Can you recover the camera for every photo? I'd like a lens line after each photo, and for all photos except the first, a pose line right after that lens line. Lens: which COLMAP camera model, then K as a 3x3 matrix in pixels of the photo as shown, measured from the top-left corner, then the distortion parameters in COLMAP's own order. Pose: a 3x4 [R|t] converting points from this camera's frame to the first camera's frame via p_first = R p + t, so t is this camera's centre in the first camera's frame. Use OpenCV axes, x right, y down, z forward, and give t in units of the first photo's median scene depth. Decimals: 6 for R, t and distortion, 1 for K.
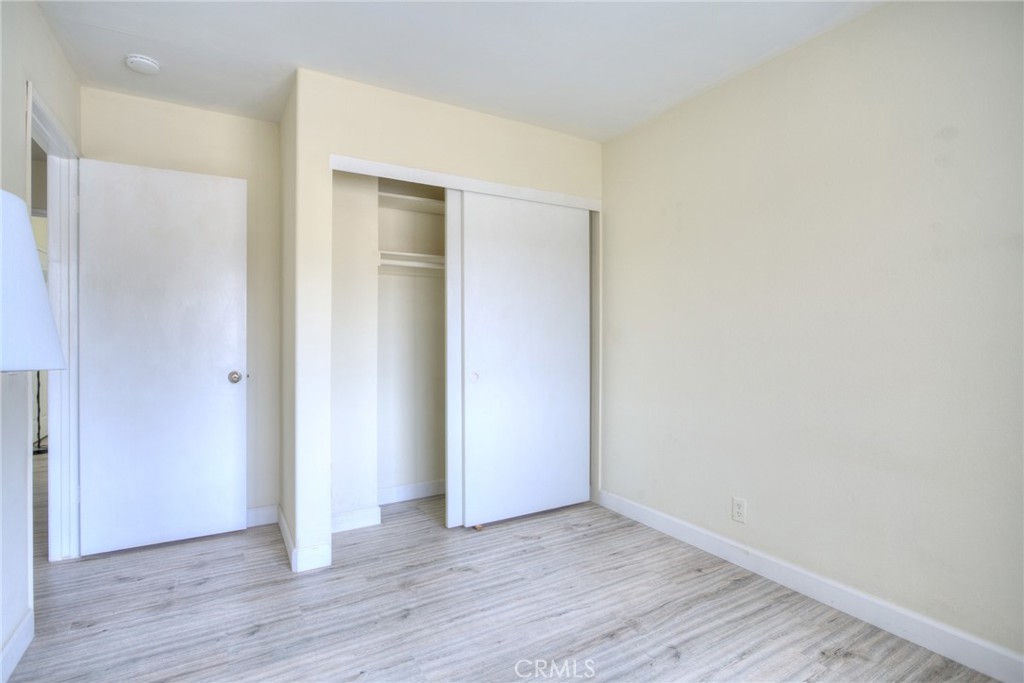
lens RADIAL K [[500.3, 0, 506.4], [0, 500.3, 338.6], [0, 0, 1]] dist [-0.021905, 0.009397]
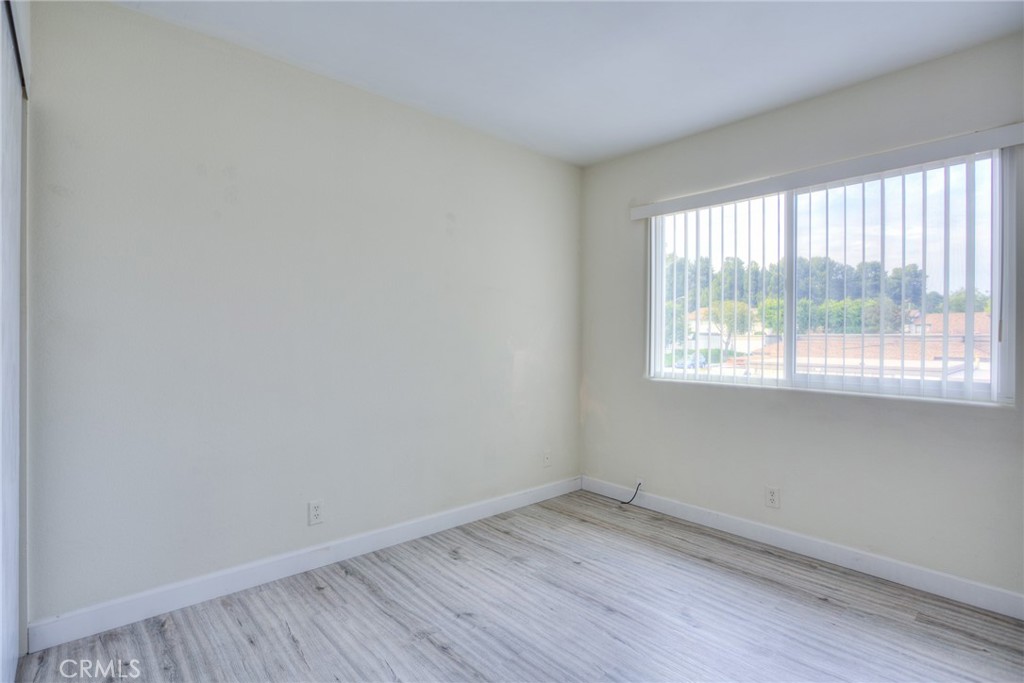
lens RADIAL K [[500.3, 0, 506.4], [0, 500.3, 338.6], [0, 0, 1]] dist [-0.021905, 0.009397]
pose [[-0.201062, -0.004415, 0.979569, -0.670295], [-0.000965, 0.999990, 0.004309, -0.008113], [-0.979578, -0.000079, -0.201064, 0.953057]]
